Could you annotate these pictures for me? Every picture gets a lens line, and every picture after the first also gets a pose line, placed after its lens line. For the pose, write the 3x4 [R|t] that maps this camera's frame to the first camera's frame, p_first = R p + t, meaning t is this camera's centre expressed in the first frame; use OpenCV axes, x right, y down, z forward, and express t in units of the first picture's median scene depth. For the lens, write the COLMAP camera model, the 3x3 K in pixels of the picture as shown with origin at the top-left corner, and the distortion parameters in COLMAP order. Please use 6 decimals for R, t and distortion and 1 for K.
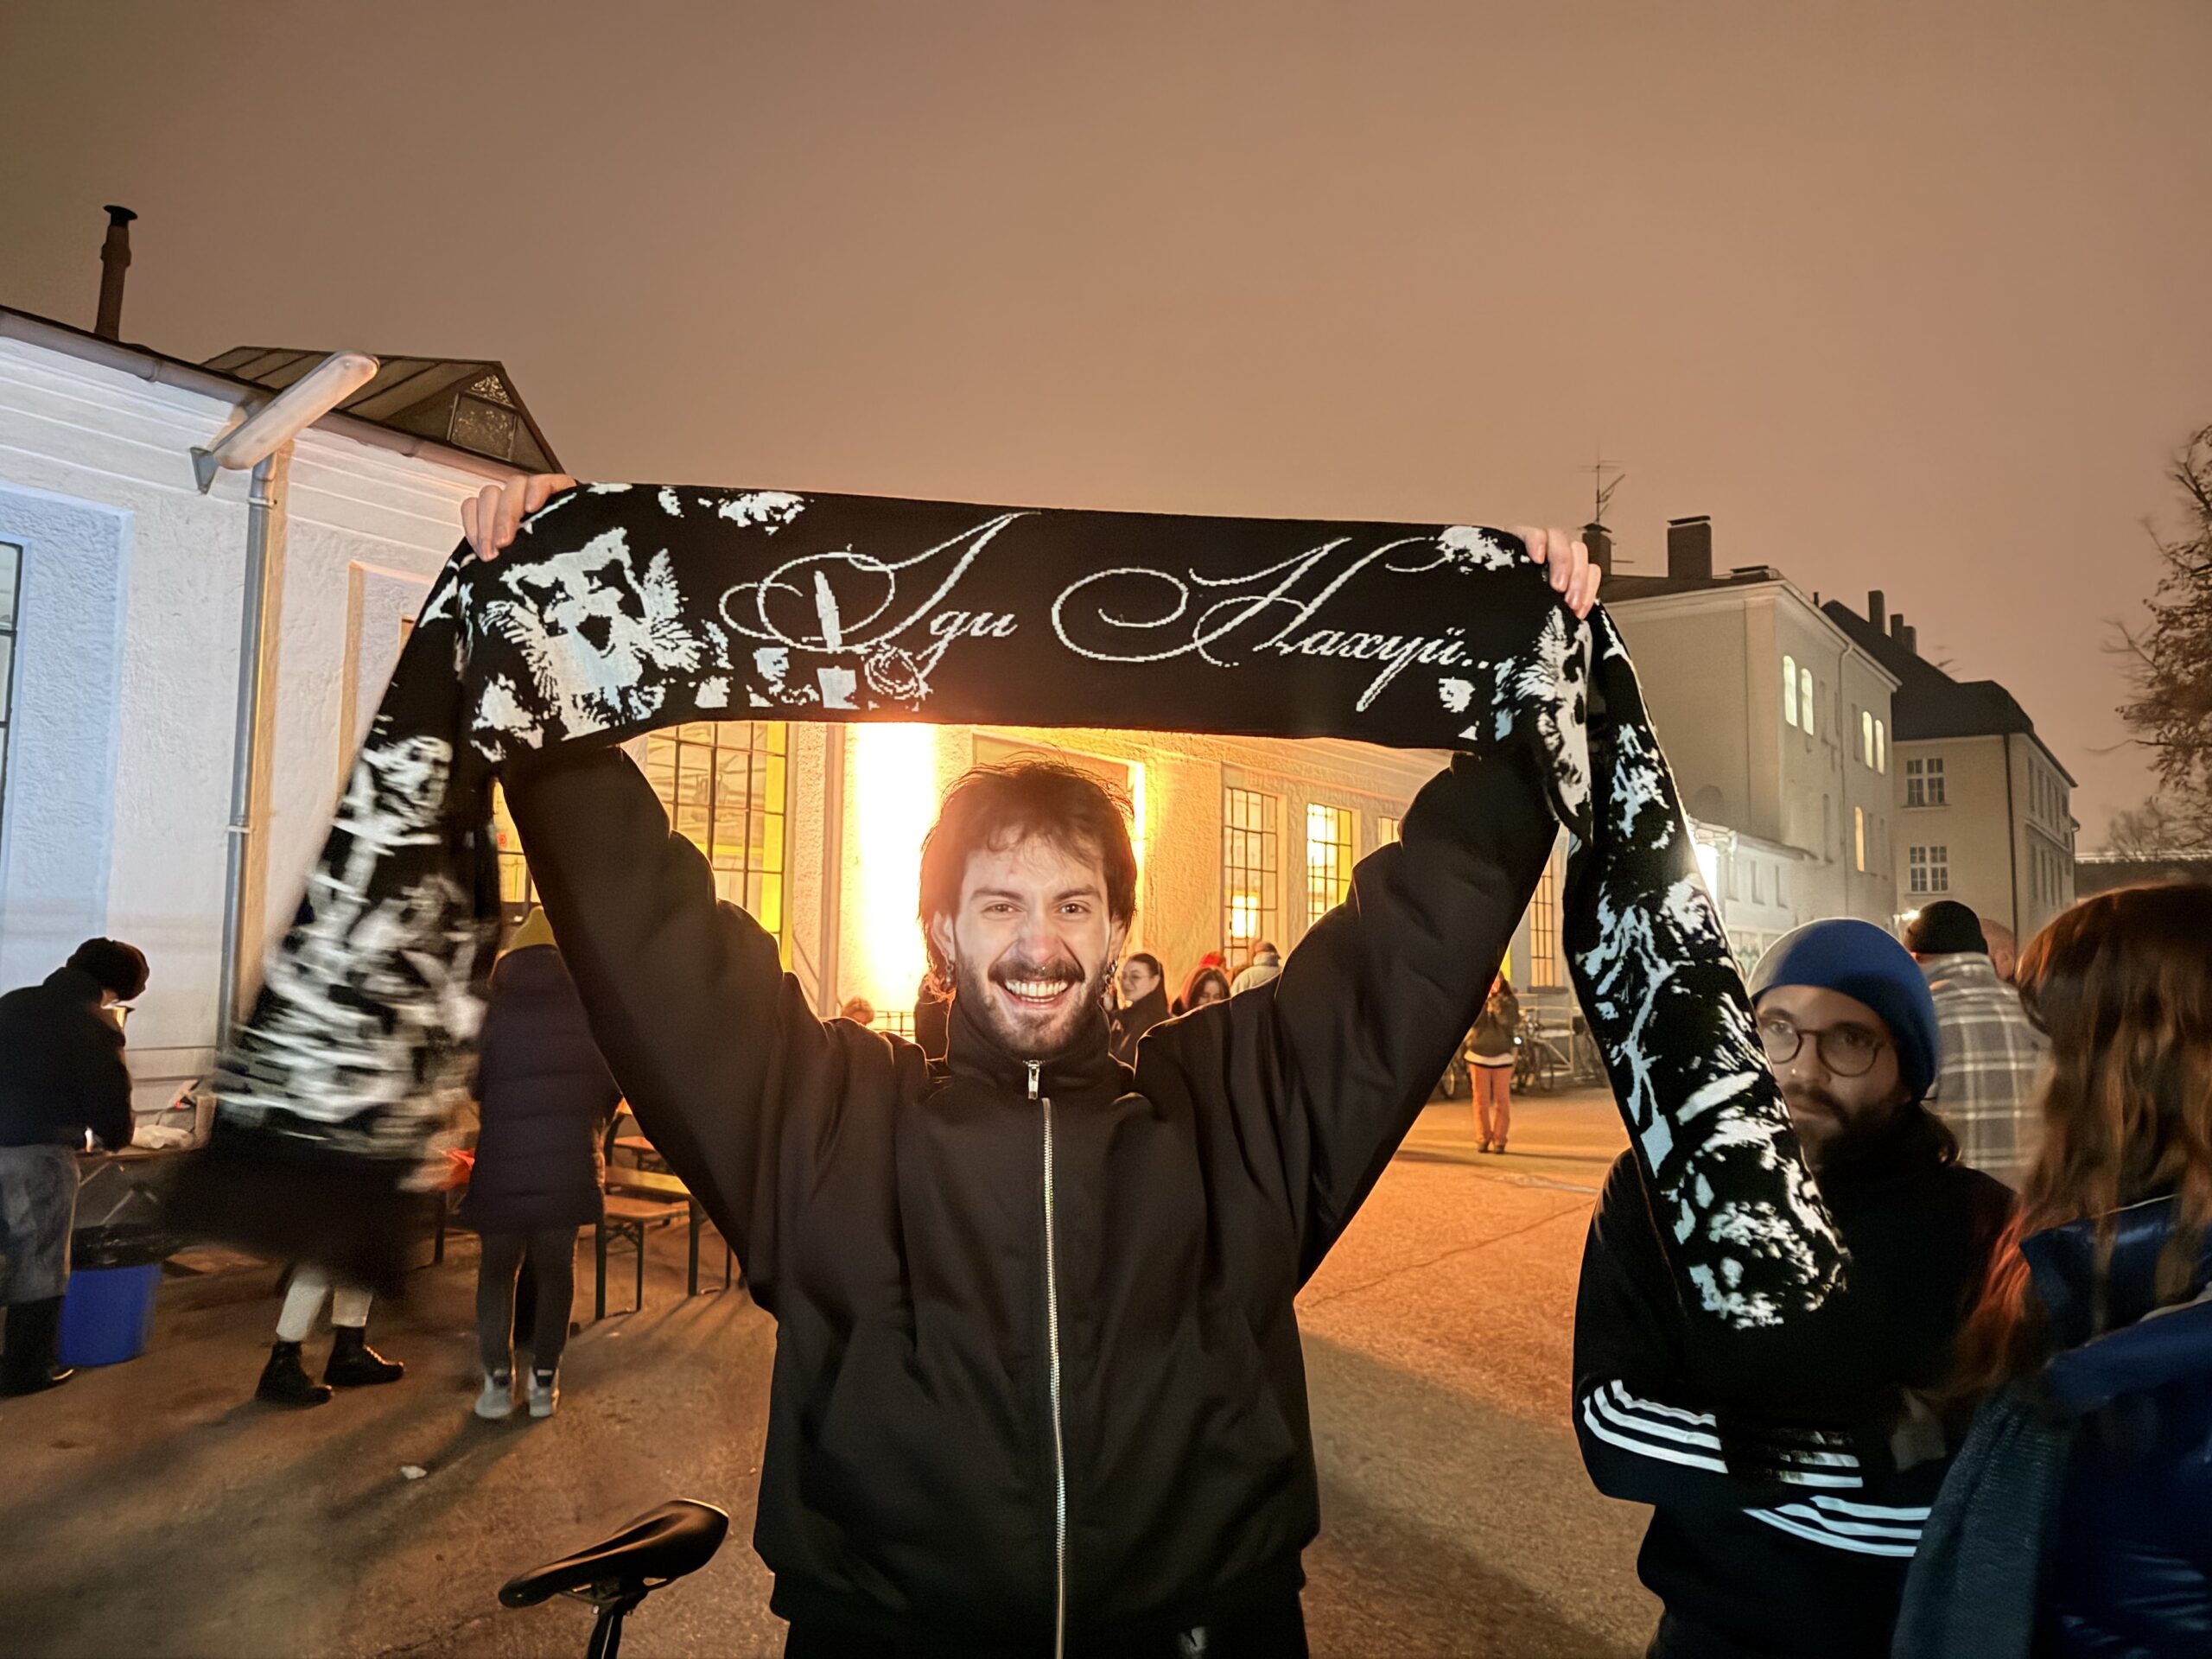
lens RADIAL K [[1539.9, 0, 1111.3], [0, 1539.9, 826.5], [0, 0, 1]] dist [0.038041, -0.040008]
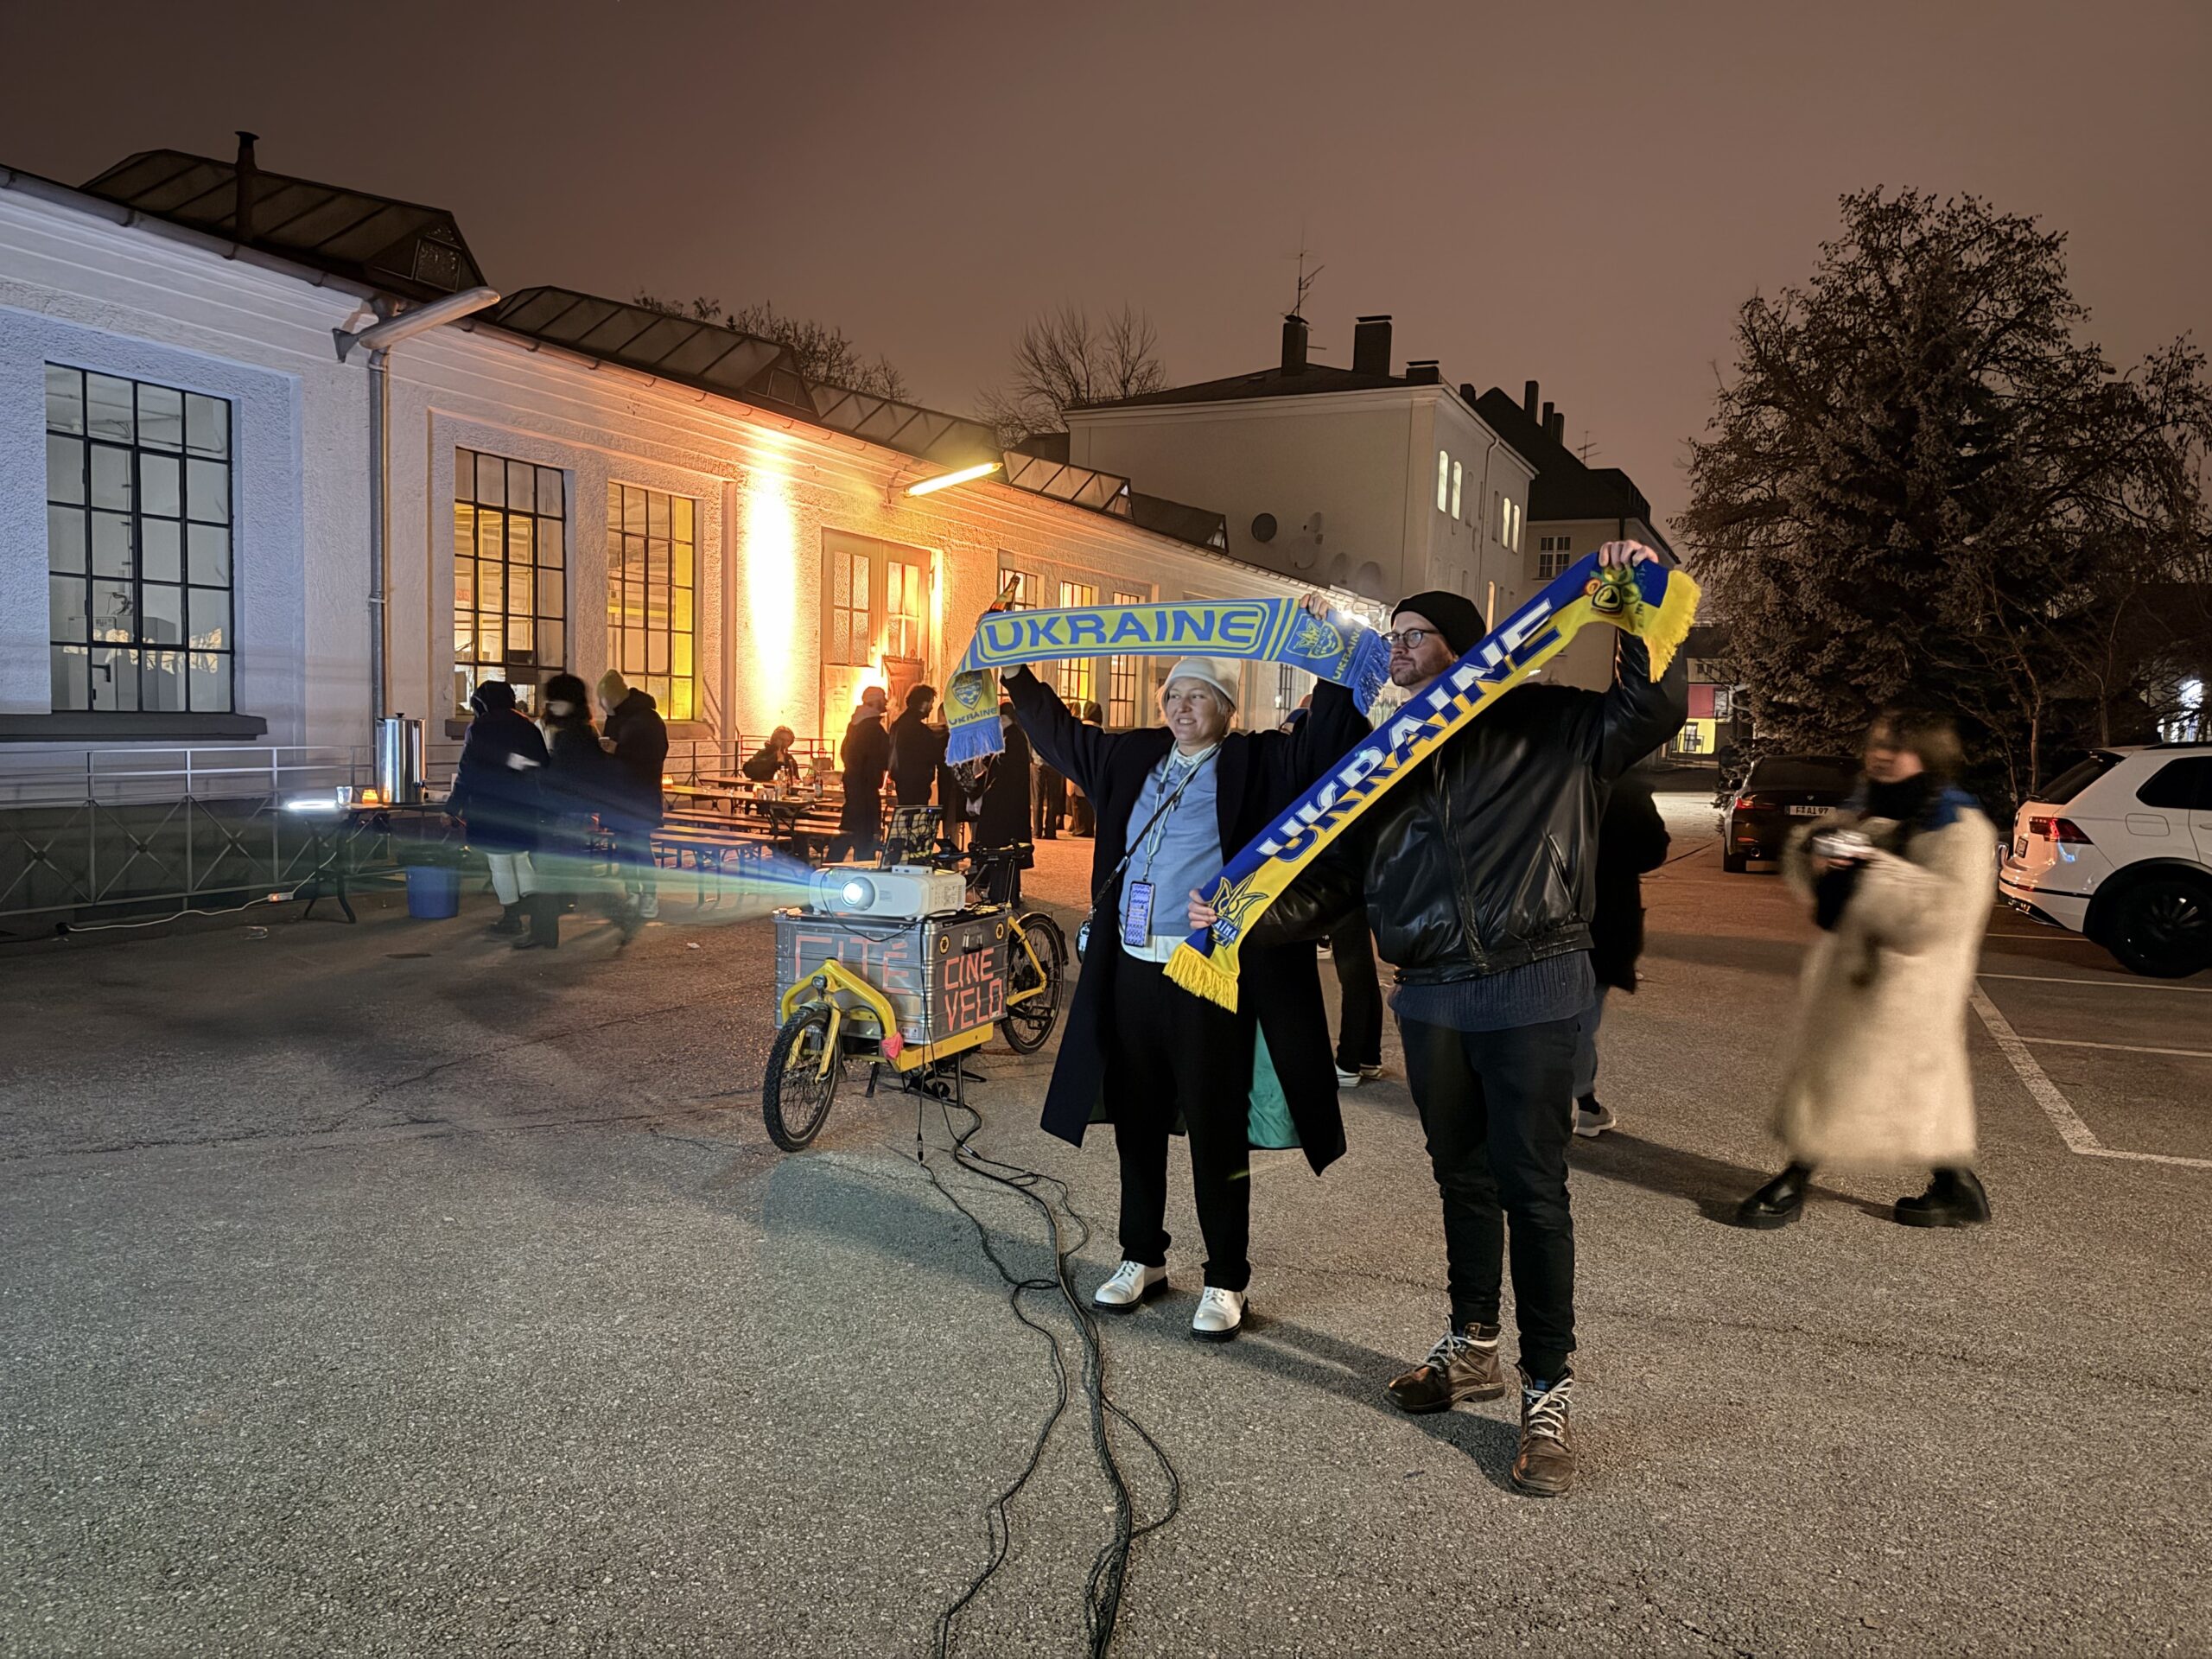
lens RADIAL K [[1539.9, 0, 1111.3], [0, 1539.9, 826.5], [0, 0, 1]] dist [0.038041, -0.040008]
pose [[0.980678, 0.006489, 0.195520, -0.054547], [-0.039541, 0.985396, 0.165623, -0.019048], [-0.191590, -0.170154, 0.966613, -0.192559]]
